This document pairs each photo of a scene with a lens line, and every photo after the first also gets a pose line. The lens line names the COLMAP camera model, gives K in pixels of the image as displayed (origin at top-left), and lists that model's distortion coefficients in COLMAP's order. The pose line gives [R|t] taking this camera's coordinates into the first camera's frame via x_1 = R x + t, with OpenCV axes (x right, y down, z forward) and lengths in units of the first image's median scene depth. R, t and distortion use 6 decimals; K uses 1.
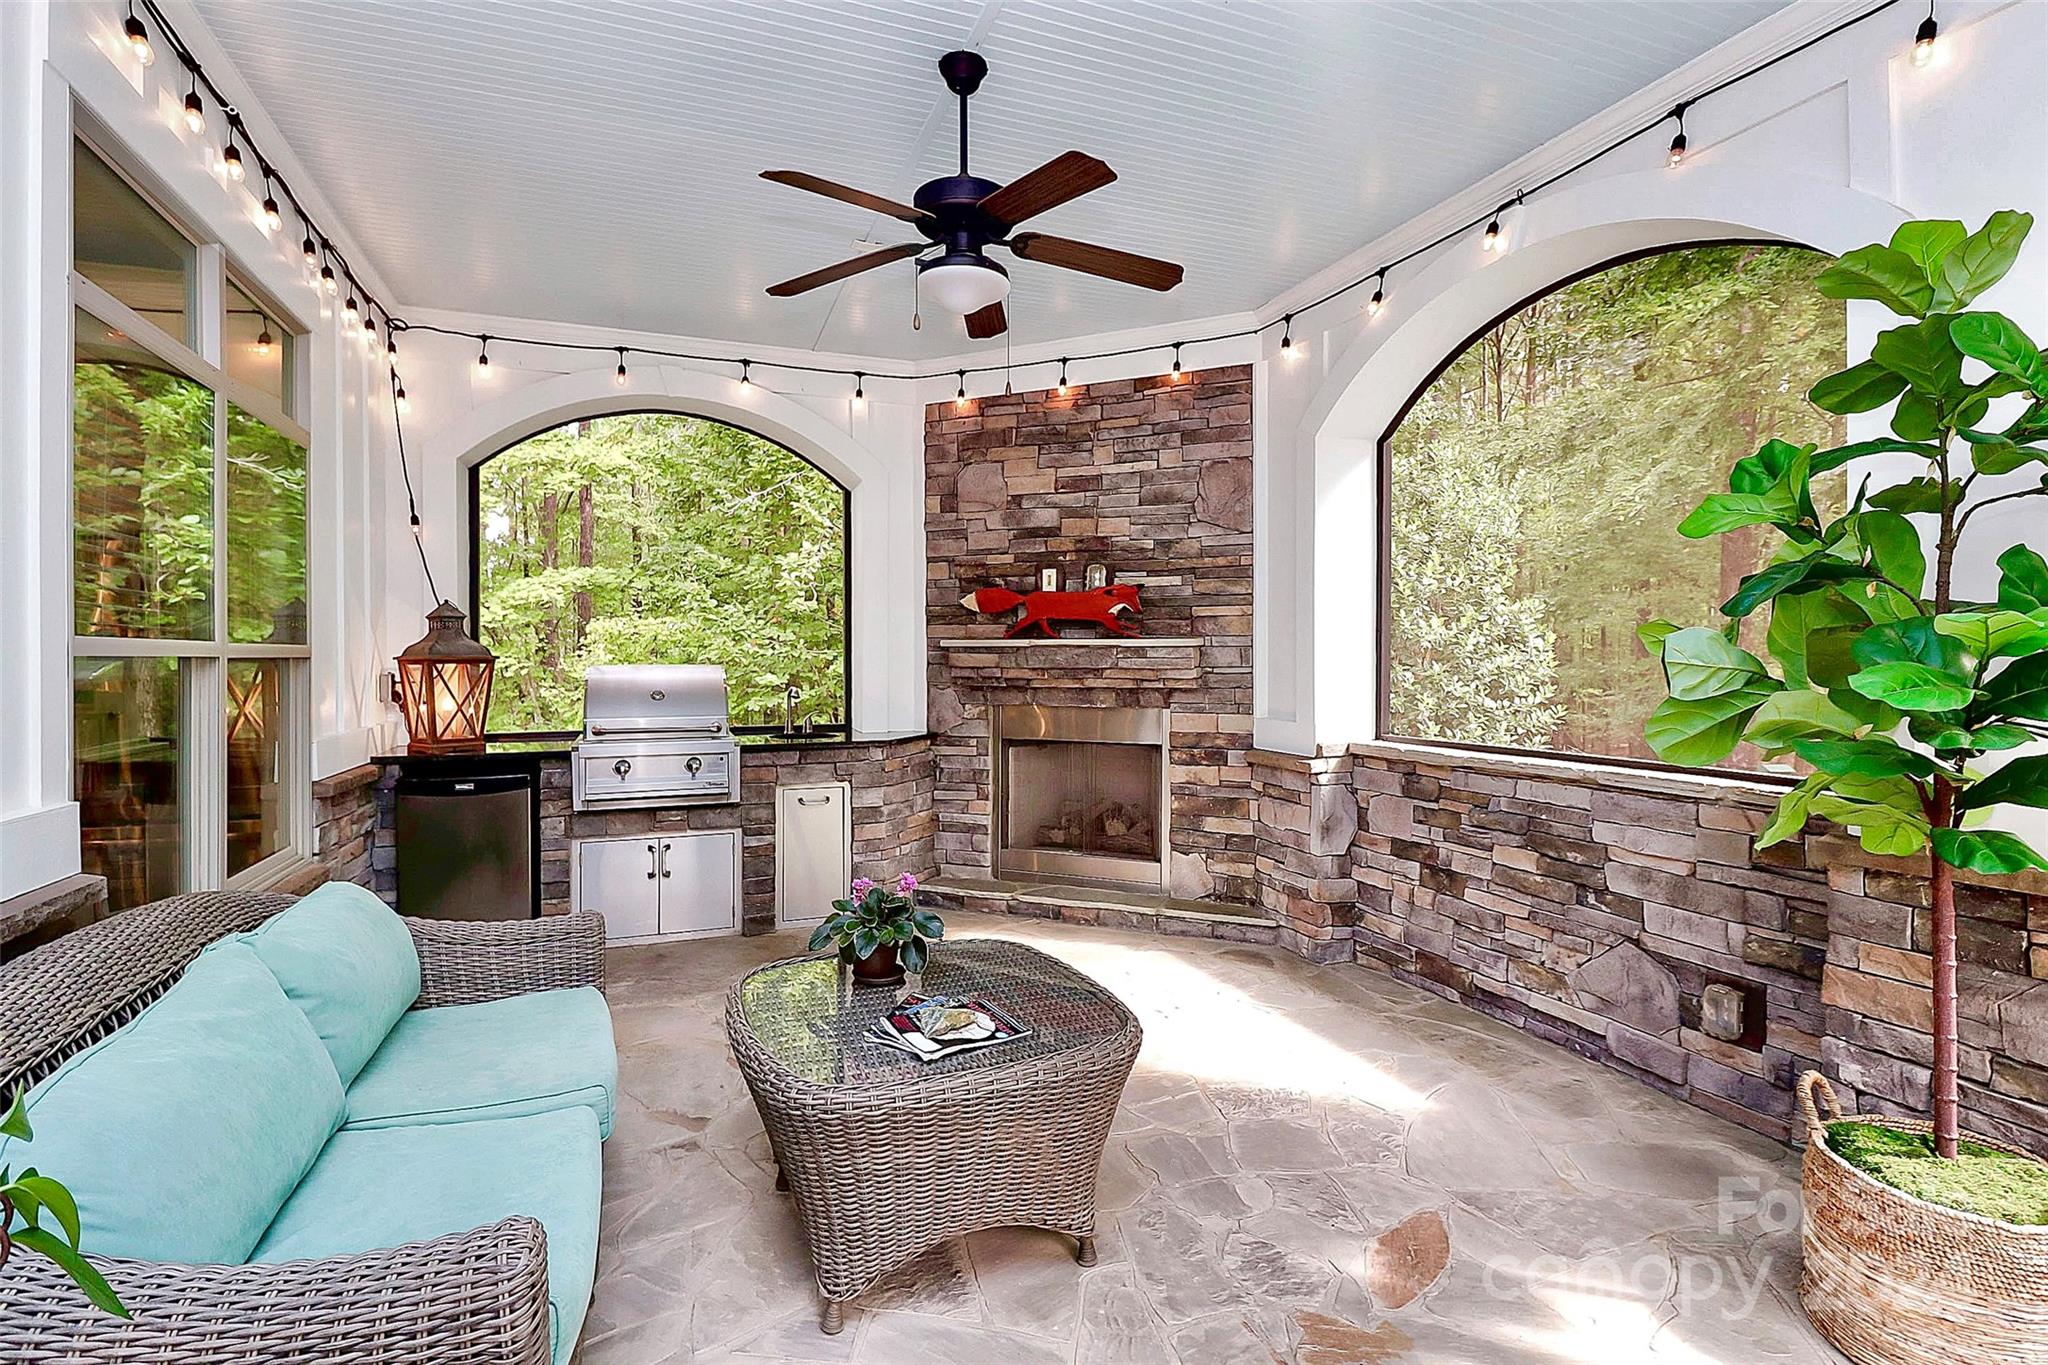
lens RADIAL K [[972.5, 0, 1036.2], [0, 972.5, 676.8], [0, 0, 1]] dist [-0.002484, -0.010755]
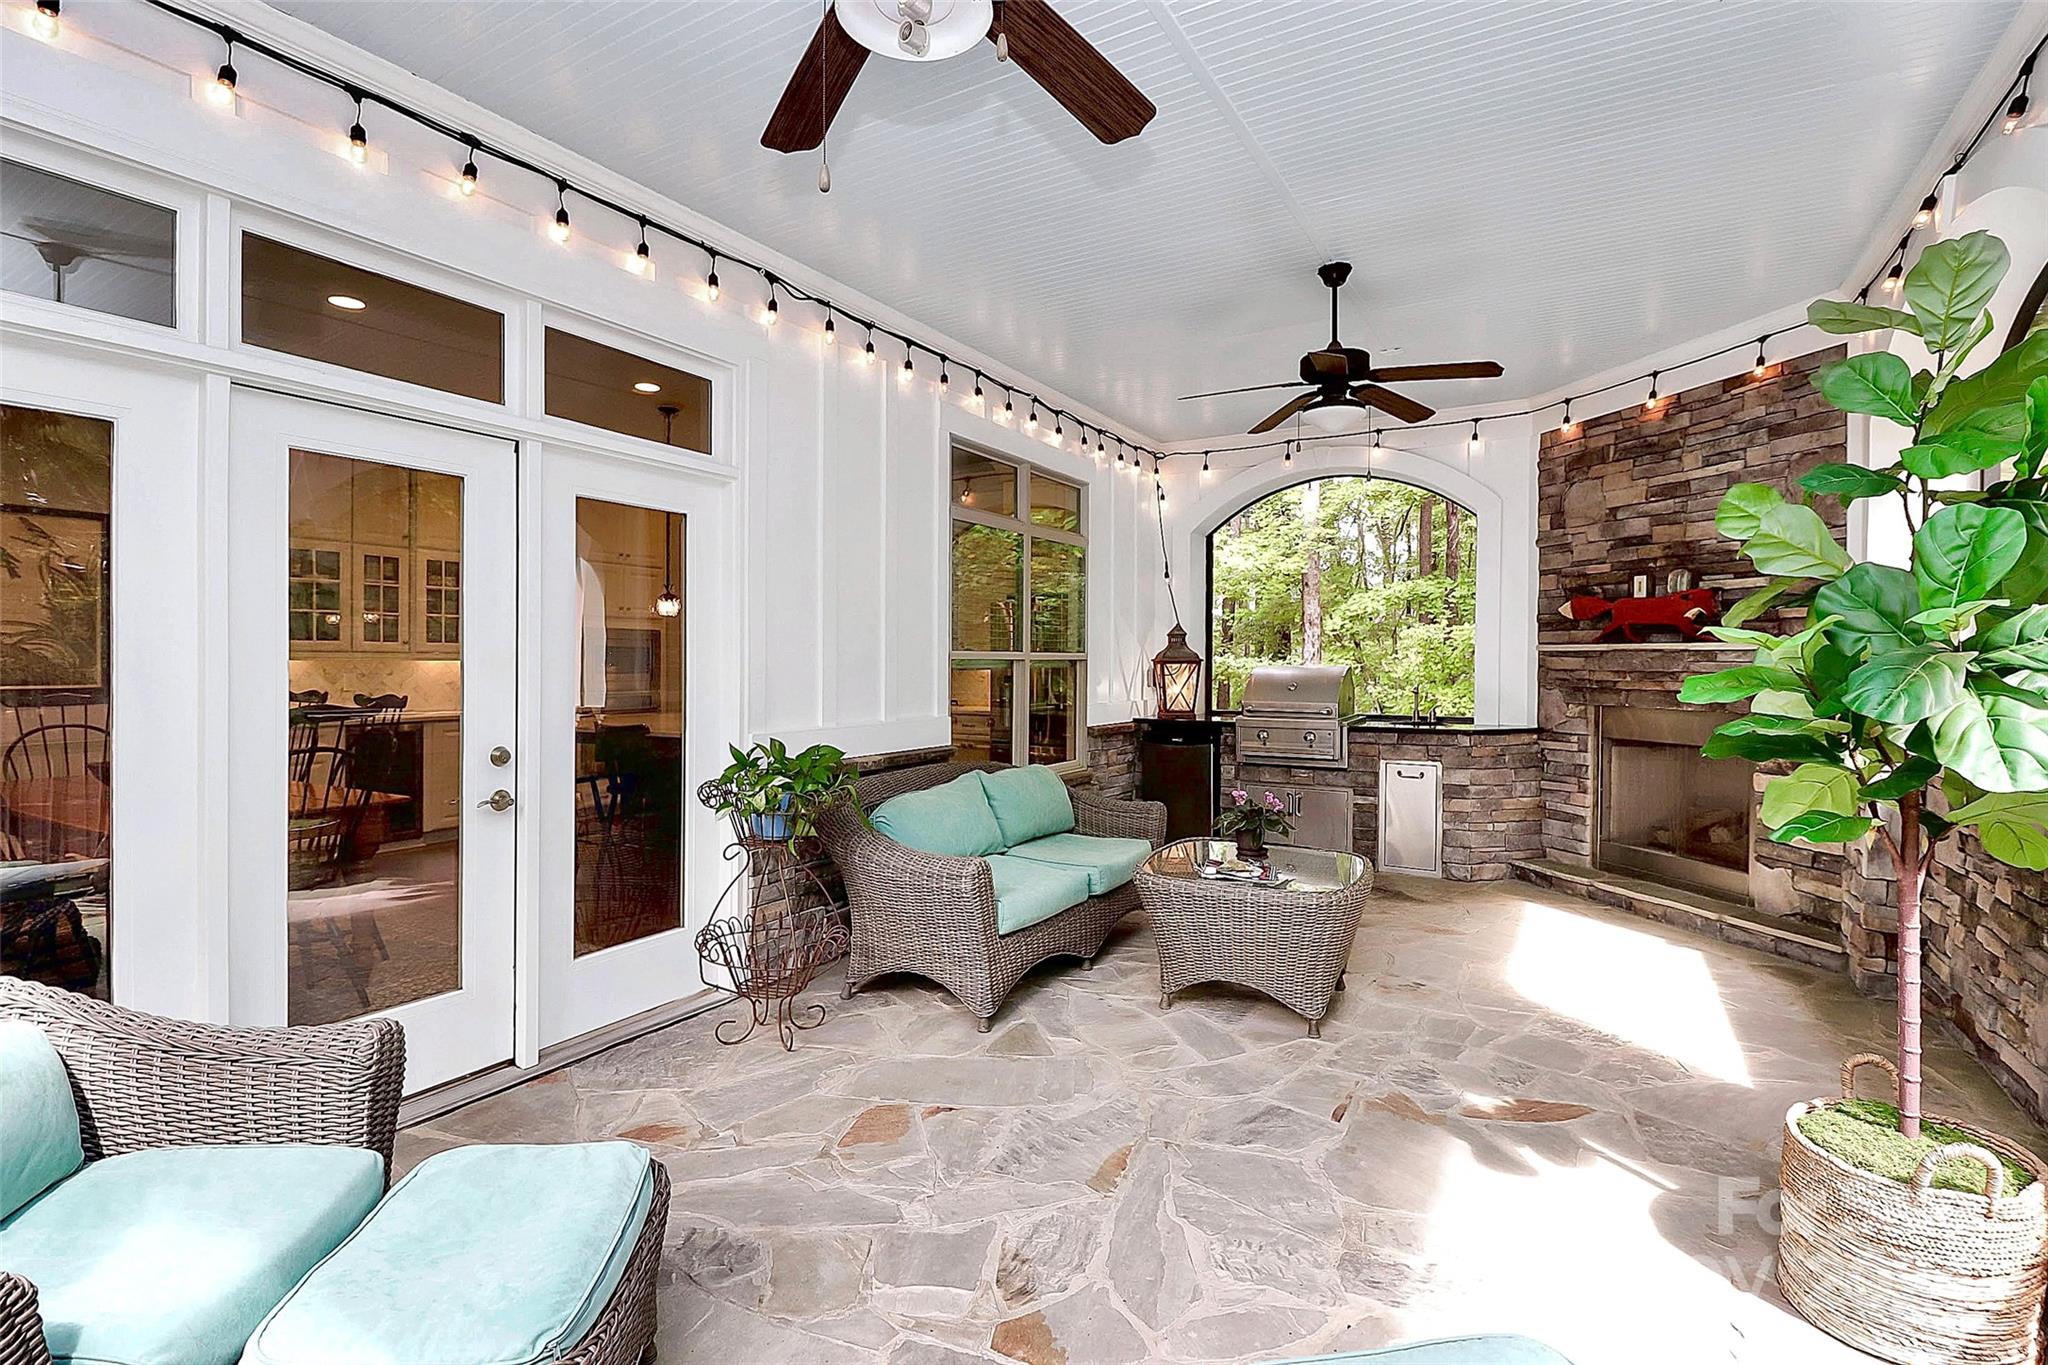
lens RADIAL K [[972.5, 0, 1013.6], [0, 972.5, 671.2], [0, 0, 1]] dist [-0.002484, -0.010755]
pose [[0.604304, 0.011427, -0.796672, 0.465723], [-0.017965, 0.999838, 0.000713, 0.002623], [0.796551, 0.013881, 0.604412, -0.171305]]
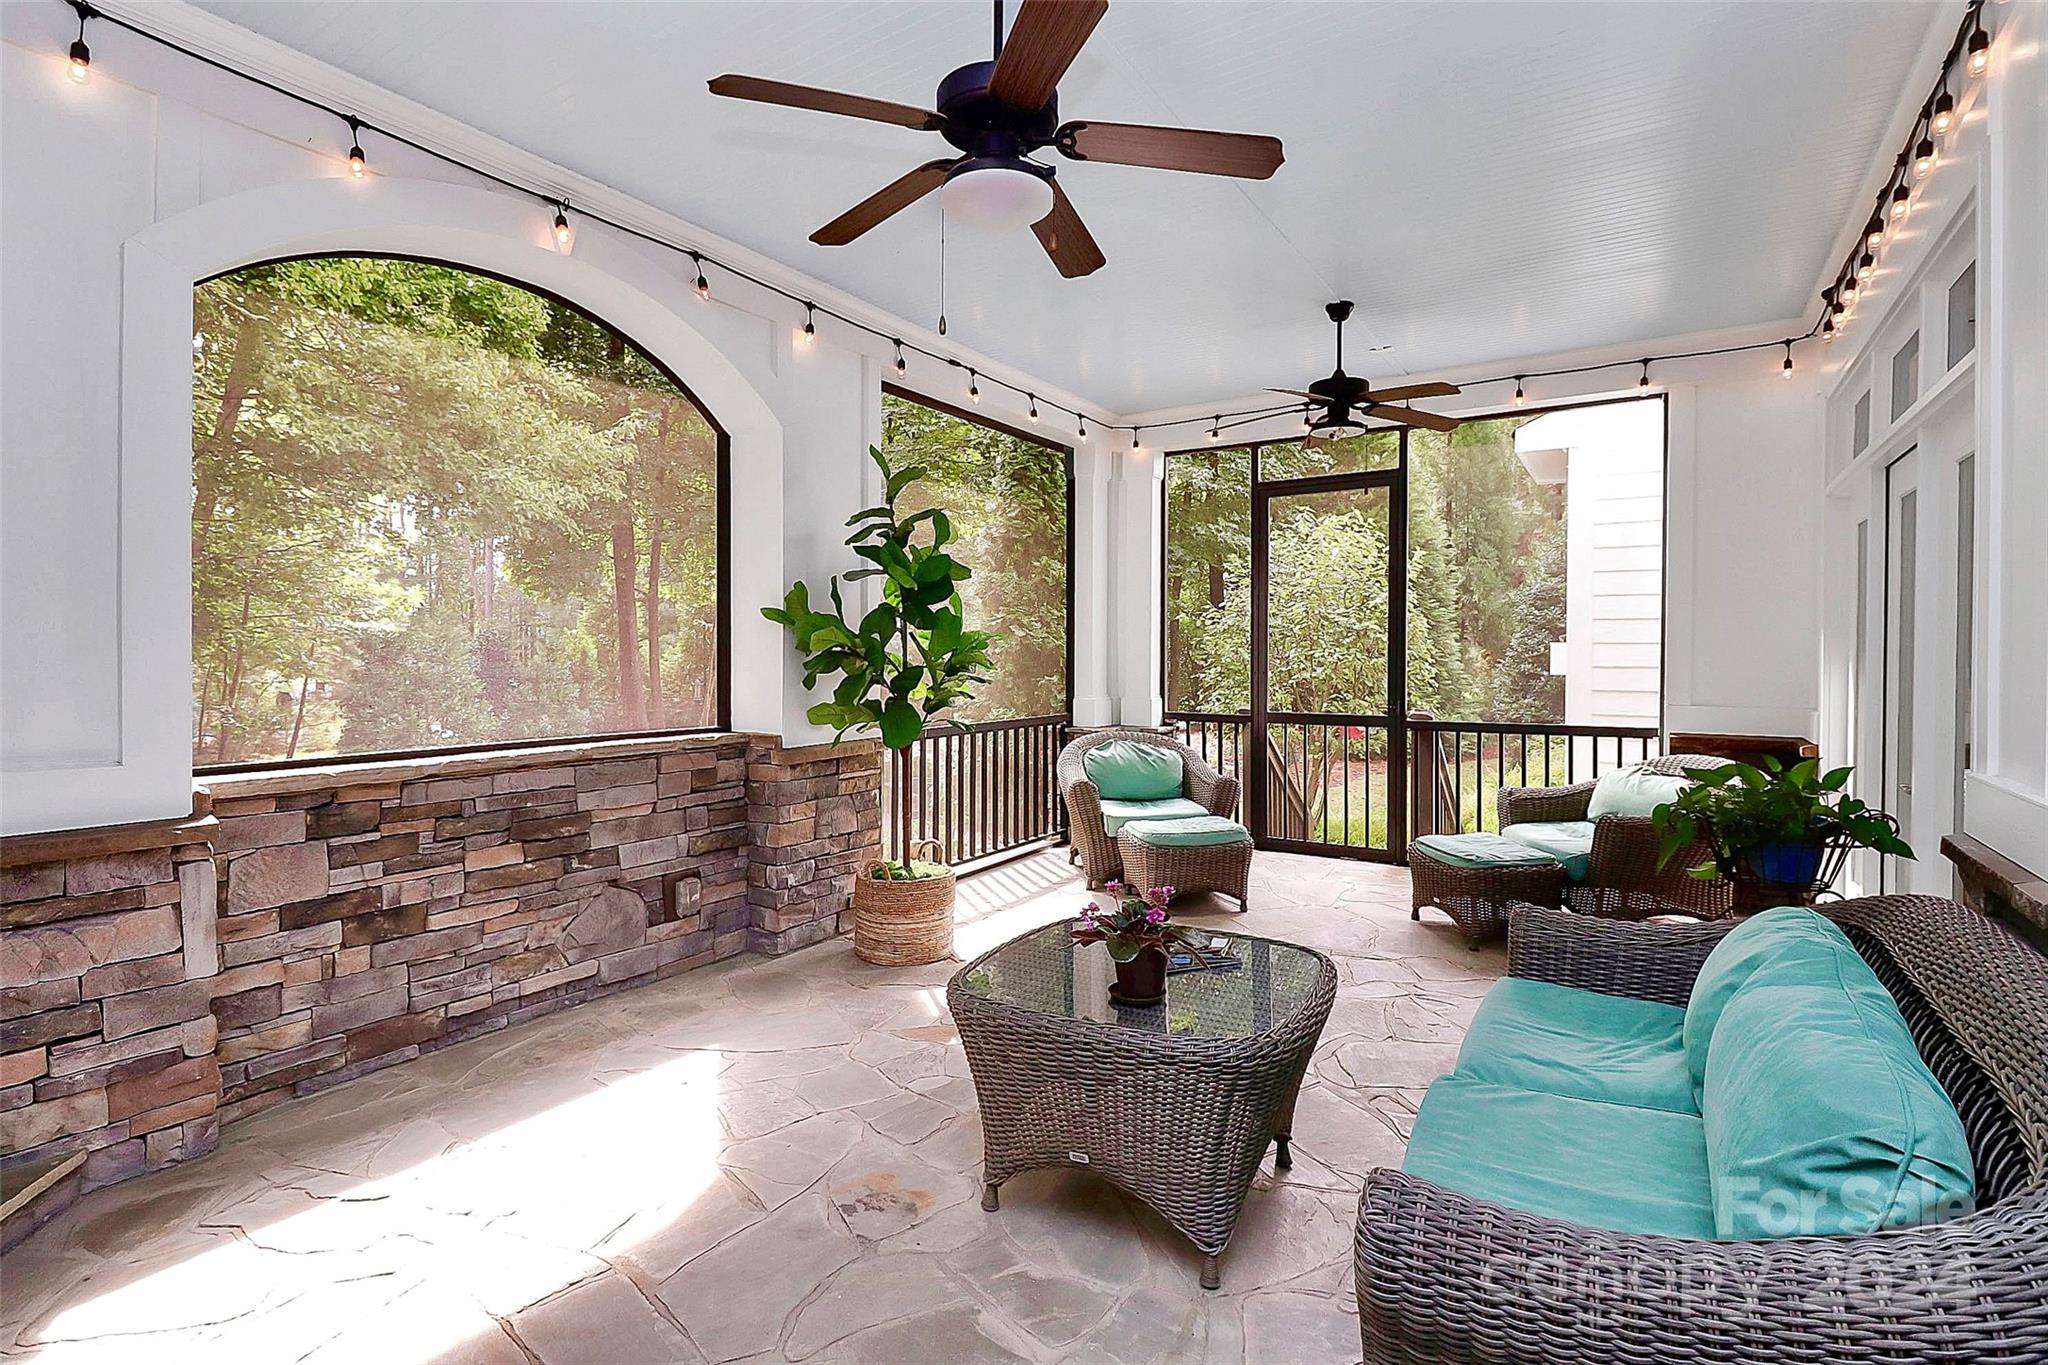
lens RADIAL K [[972.5, 0, 1025.8], [0, 972.5, 687.7], [0, 0, 1]] dist [-0.002484, -0.010755]
pose [[-0.579119, -0.036203, 0.814439, -0.428955], [0.010417, 0.998603, 0.051797, -0.018269], [-0.815176, 0.038480, -0.577933, 0.819307]]
